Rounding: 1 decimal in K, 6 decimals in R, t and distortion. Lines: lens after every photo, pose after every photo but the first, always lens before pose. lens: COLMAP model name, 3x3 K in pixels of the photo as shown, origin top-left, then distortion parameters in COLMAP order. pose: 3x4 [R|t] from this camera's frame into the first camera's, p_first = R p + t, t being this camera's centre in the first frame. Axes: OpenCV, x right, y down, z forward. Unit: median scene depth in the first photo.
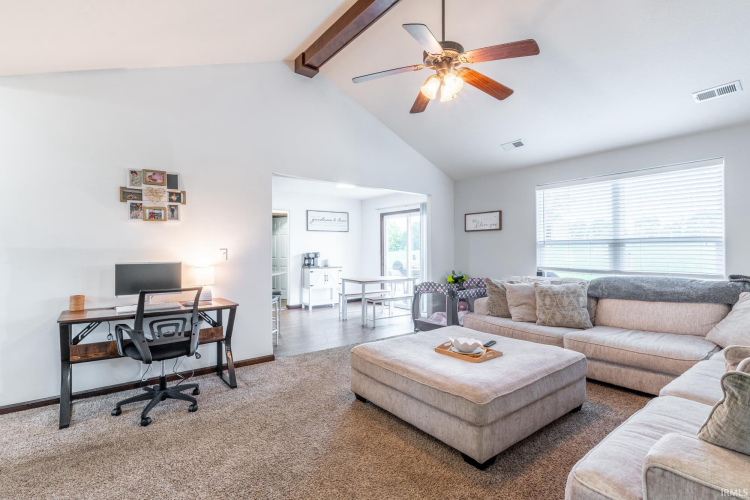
lens RADIAL K [[362.2, 0, 375.0], [0, 362.2, 250.0], [0, 0, 1]] dist [0.002913, 0.000076]
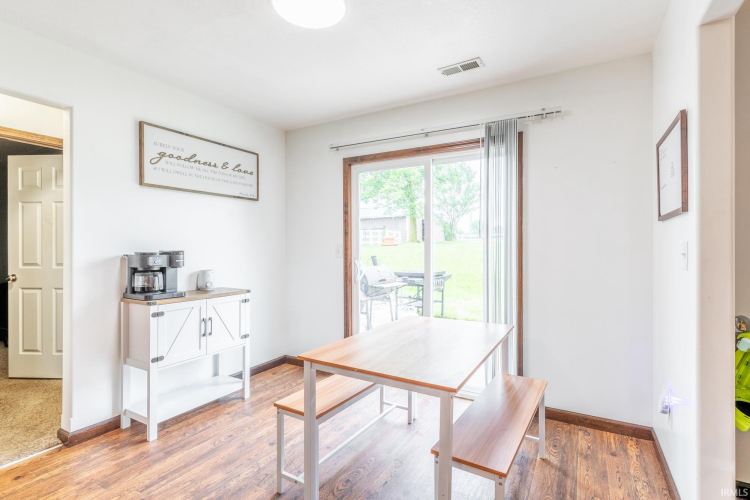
lens RADIAL K [[362.2, 0, 375.0], [0, 362.2, 250.0], [0, 0, 1]] dist [0.002913, 0.000076]
pose [[0.926448, 0.001905, 0.376418, -0.117947], [-0.003894, 0.999982, 0.004524, 0.003629], [-0.376402, -0.005657, 0.926439, 0.635719]]
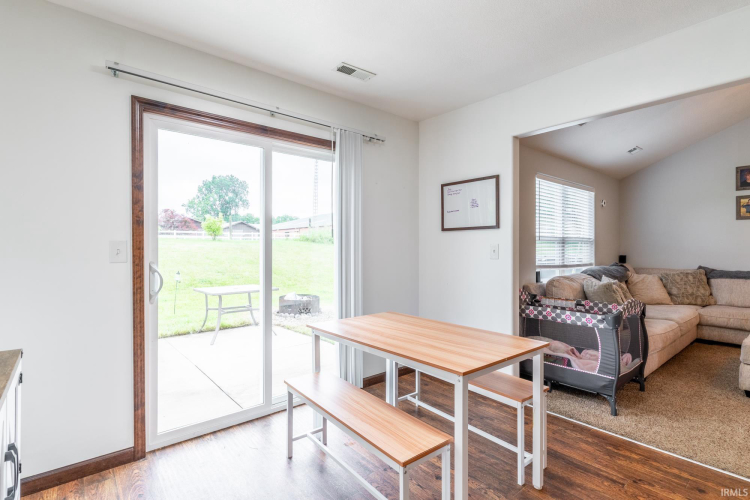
lens RADIAL K [[362.2, 0, 375.0], [0, 362.2, 250.0], [0, 0, 1]] dist [0.002913, 0.000076]
pose [[-0.036765, 0.002091, 0.999322, -0.260322], [0.001770, 0.999996, -0.002027, 0.006583], [-0.999322, 0.001694, -0.036768, 0.904520]]
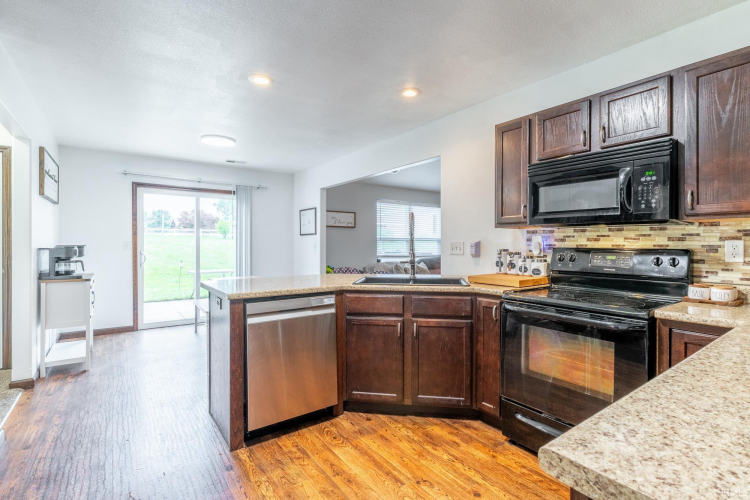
lens RADIAL K [[362.2, 0, 375.0], [0, 362.2, 250.0], [0, 0, 1]] dist [0.002913, 0.000076]
pose [[0.035517, -0.006456, 0.999348, -0.628503], [-0.001947, 0.999977, 0.006529, 0.009585], [-0.999367, -0.002177, 0.035504, 0.609391]]
